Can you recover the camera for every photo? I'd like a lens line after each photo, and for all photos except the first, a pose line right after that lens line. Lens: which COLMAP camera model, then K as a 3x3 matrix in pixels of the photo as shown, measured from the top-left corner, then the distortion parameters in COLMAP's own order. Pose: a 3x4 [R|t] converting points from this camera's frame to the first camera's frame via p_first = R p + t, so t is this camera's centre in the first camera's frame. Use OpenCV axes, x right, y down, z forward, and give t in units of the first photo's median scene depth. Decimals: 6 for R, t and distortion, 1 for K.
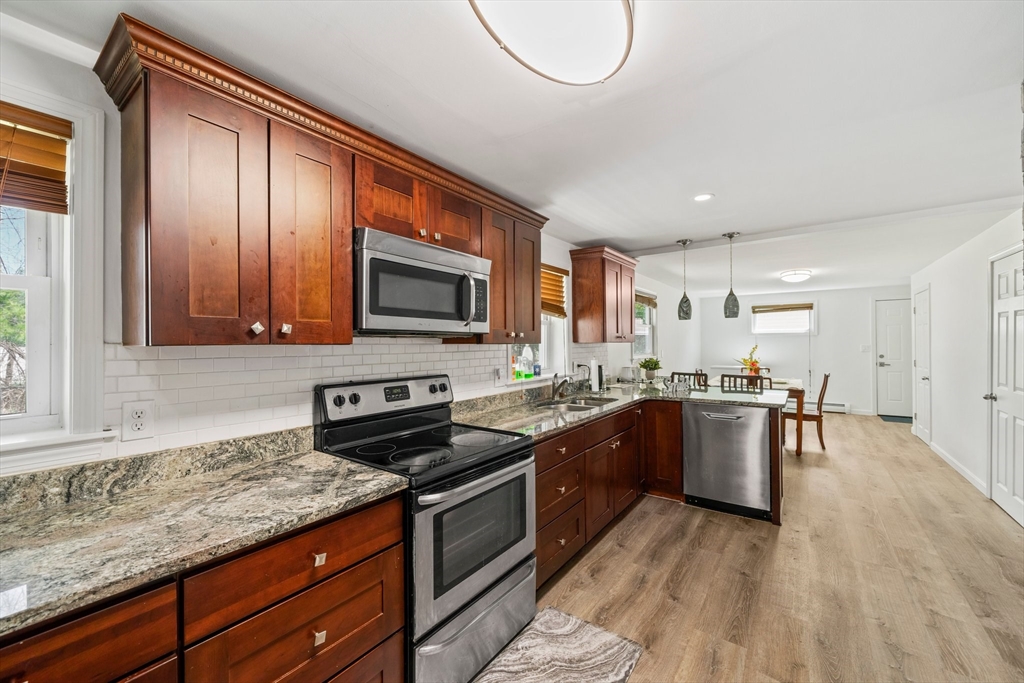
lens RADIAL K [[403.5, 0, 510.0], [0, 403.5, 341.0], [0, 0, 1]] dist [-0.000889, -0.000224]
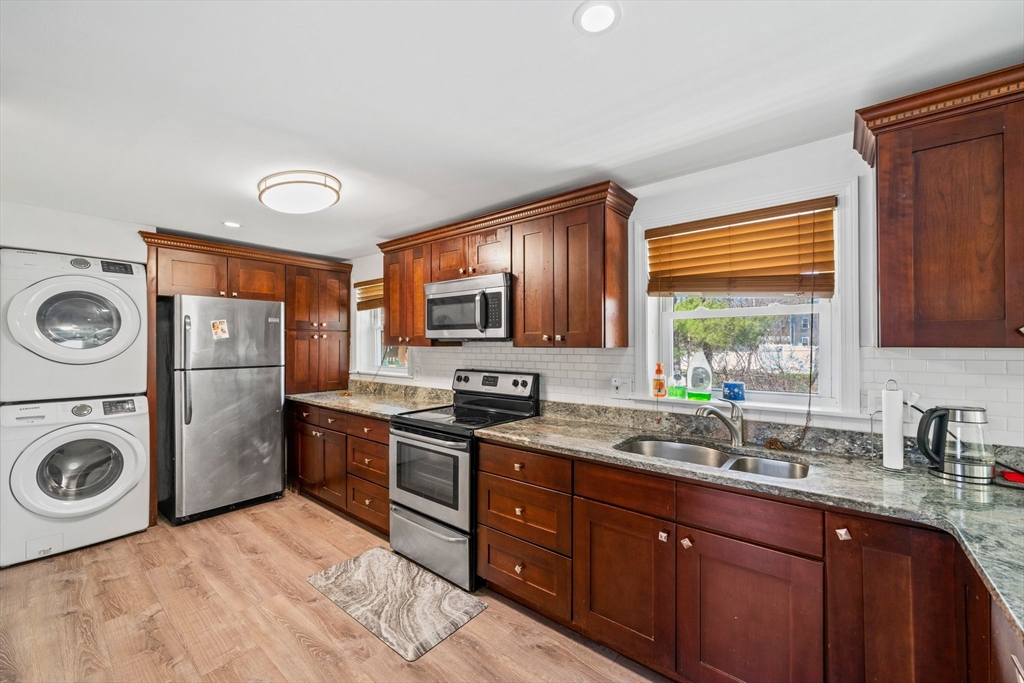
lens RADIAL K [[403.5, 0, 515.4], [0, 403.5, 342.7], [0, 0, 1]] dist [-0.000889, -0.000224]
pose [[-0.047086, -0.001674, -0.998889, 1.086772], [0.003914, 0.999991, -0.001860, -0.003200], [0.998883, -0.003997, -0.047079, 1.098101]]
